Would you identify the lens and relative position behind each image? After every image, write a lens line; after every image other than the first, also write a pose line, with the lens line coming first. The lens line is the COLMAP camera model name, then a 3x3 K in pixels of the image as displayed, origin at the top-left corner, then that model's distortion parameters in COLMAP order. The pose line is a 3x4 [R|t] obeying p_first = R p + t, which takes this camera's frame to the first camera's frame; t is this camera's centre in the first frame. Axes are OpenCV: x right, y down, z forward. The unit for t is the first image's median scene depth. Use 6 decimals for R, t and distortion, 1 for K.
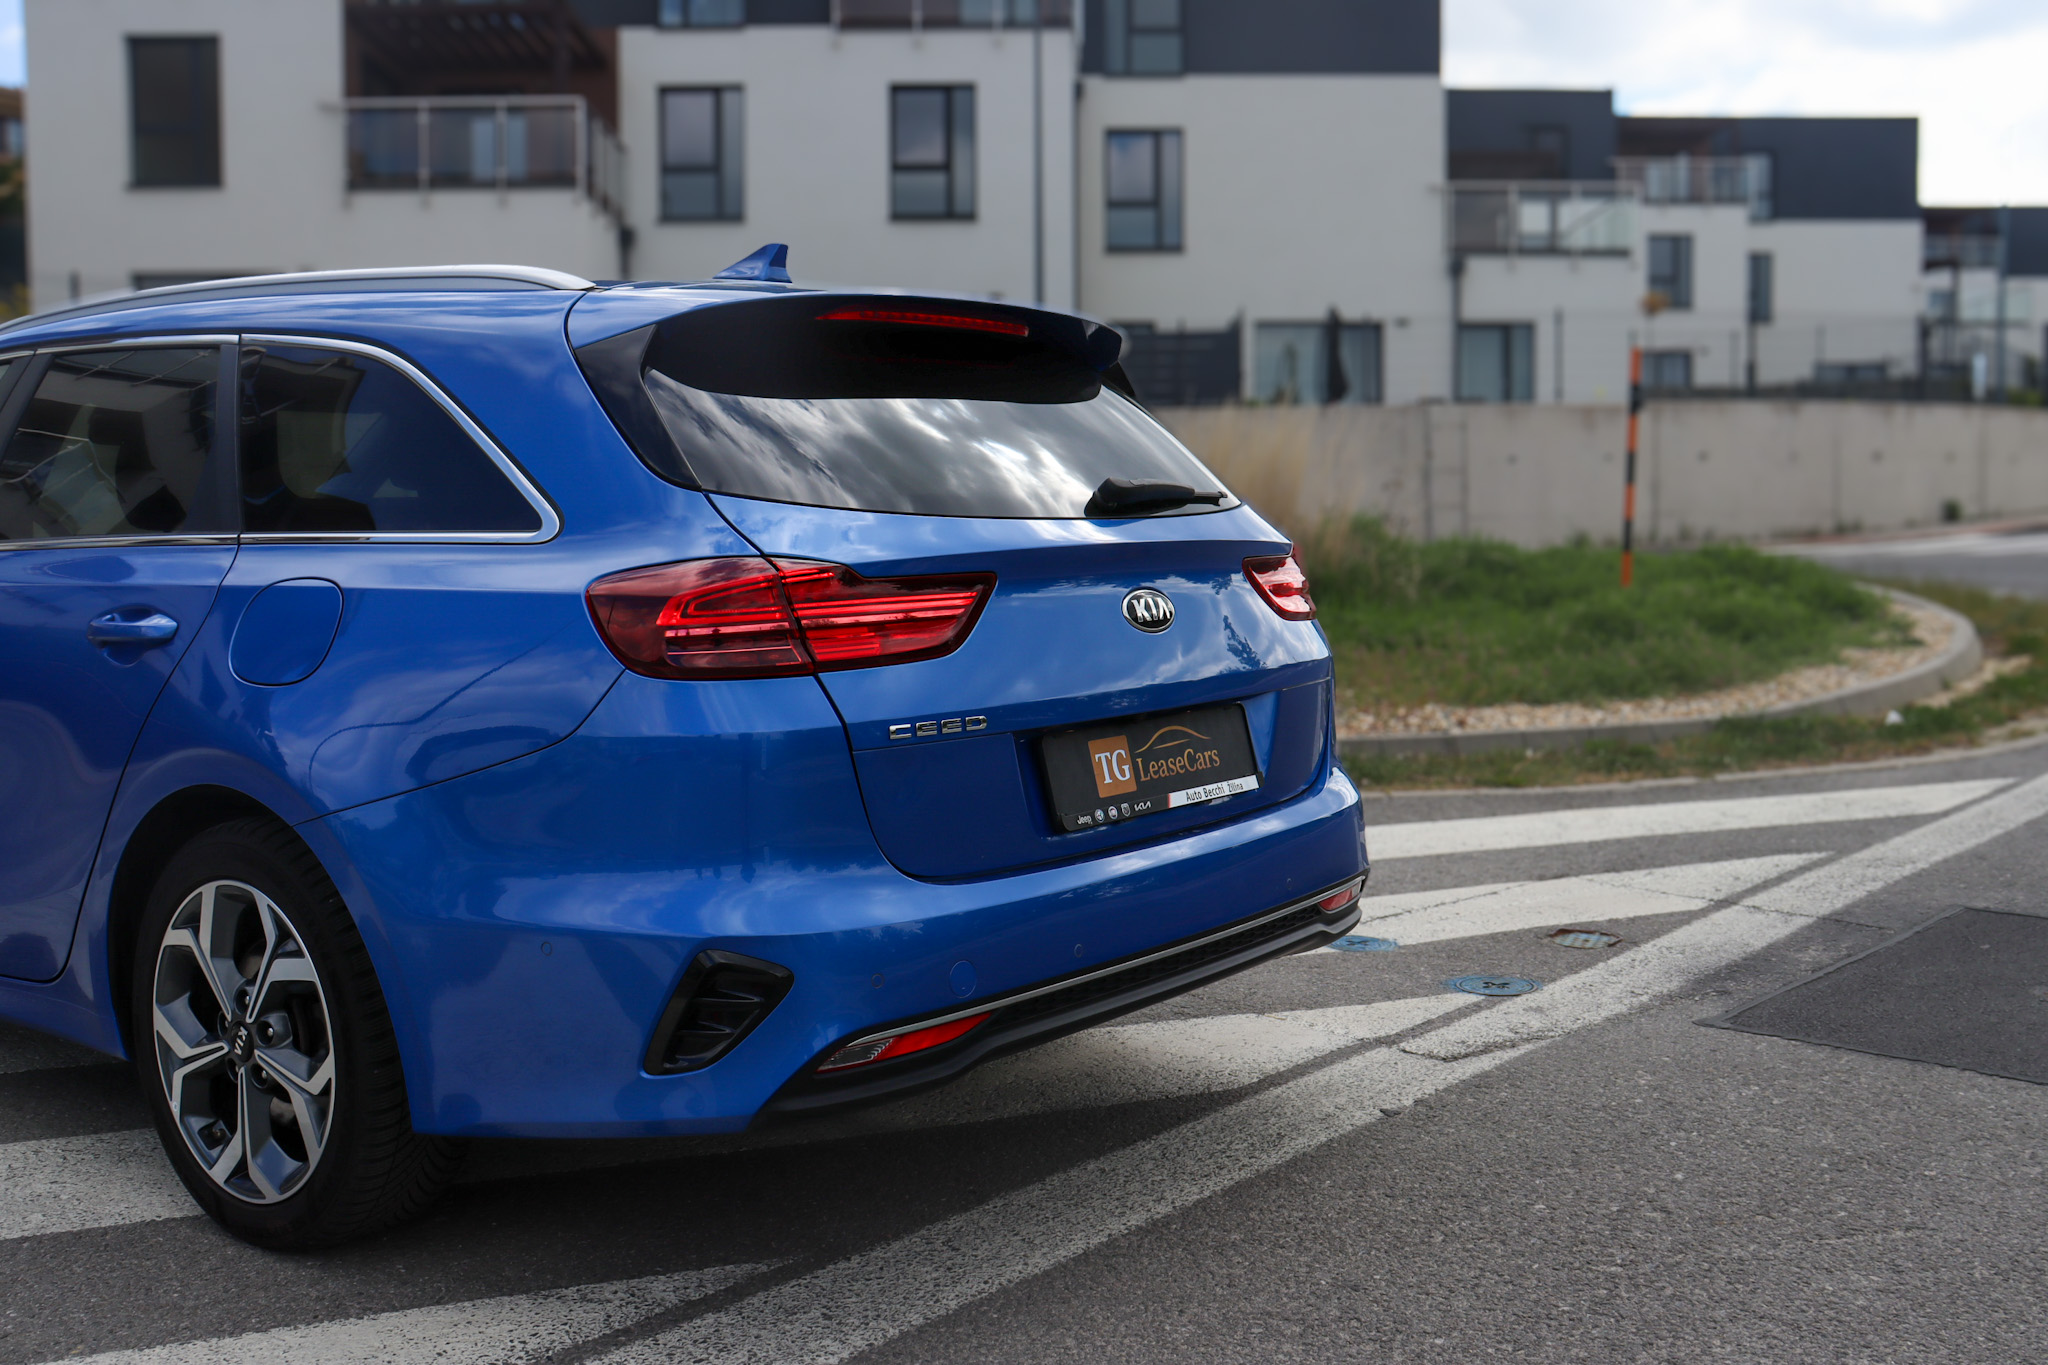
lens RADIAL K [[2059.0, 0, 1033.4], [0, 2059.0, 672.9], [0, 0, 1]] dist [-0.121447, 0.210114]
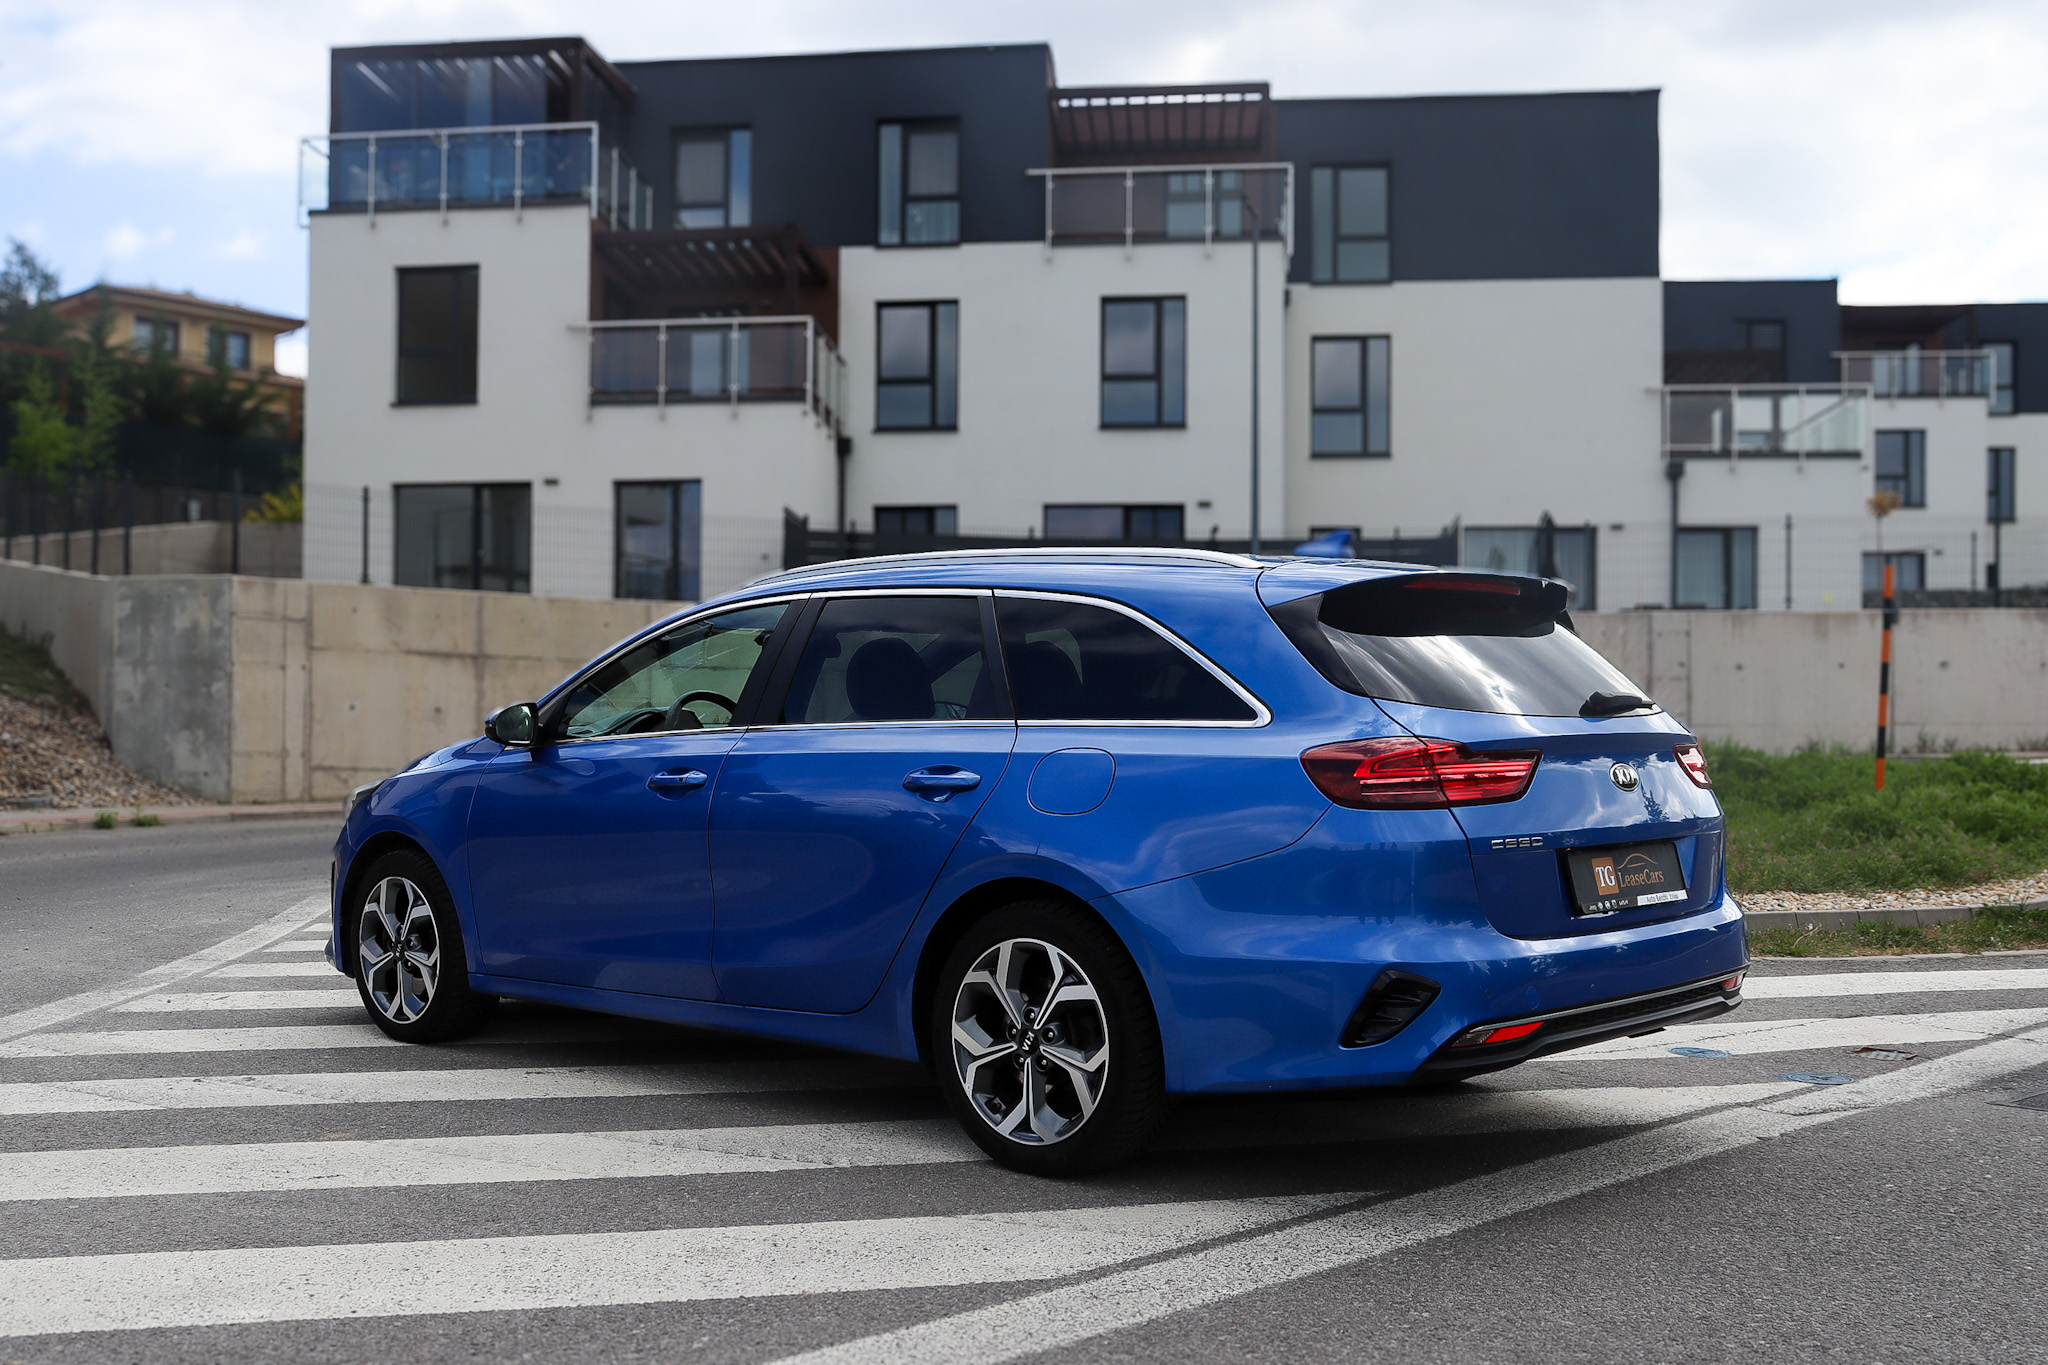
lens RADIAL K [[2150.2, 0, 838.0], [0, 2150.2, 748.5], [0, 0, 1]] dist [-0.081281, 0.067645]
pose [[0.987092, 0.012651, -0.159655, -0.081019], [-0.022605, 0.997901, -0.060686, 0.017718], [0.158552, 0.063511, 0.985306, -0.199772]]
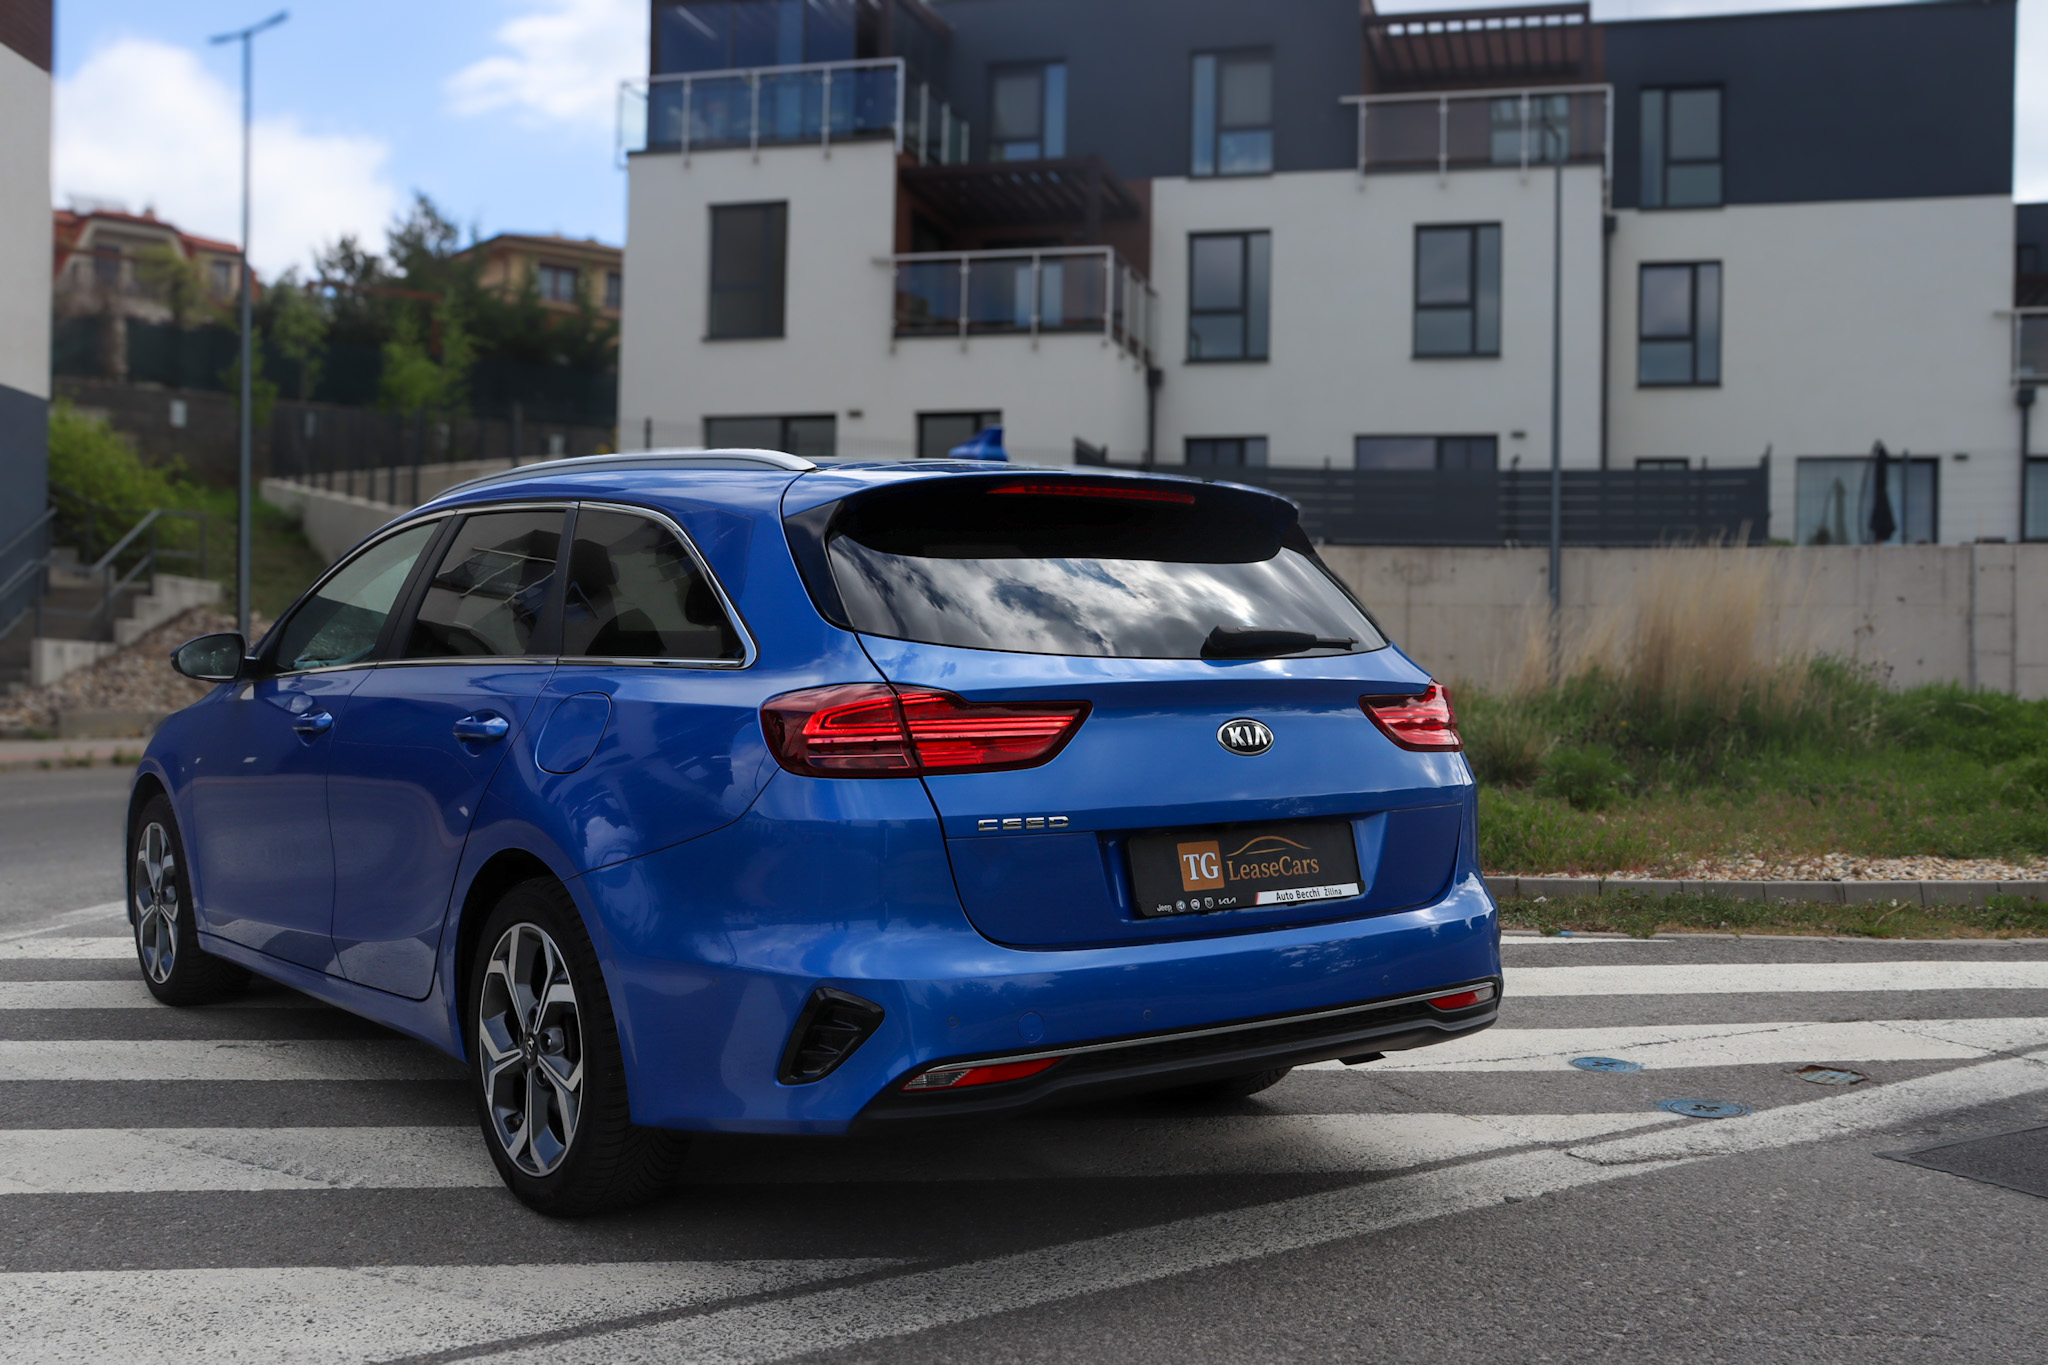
lens RADIAL K [[2083.7, 0, 1021.6], [0, 2083.7, 676.3], [0, 0, 1]] dist [-0.122315, 0.229281]
pose [[0.962052, 0.021437, -0.272021, 0.077462], [-0.038662, 0.997561, -0.058118, 0.002830], [0.270112, 0.066430, 0.960535, -0.057113]]
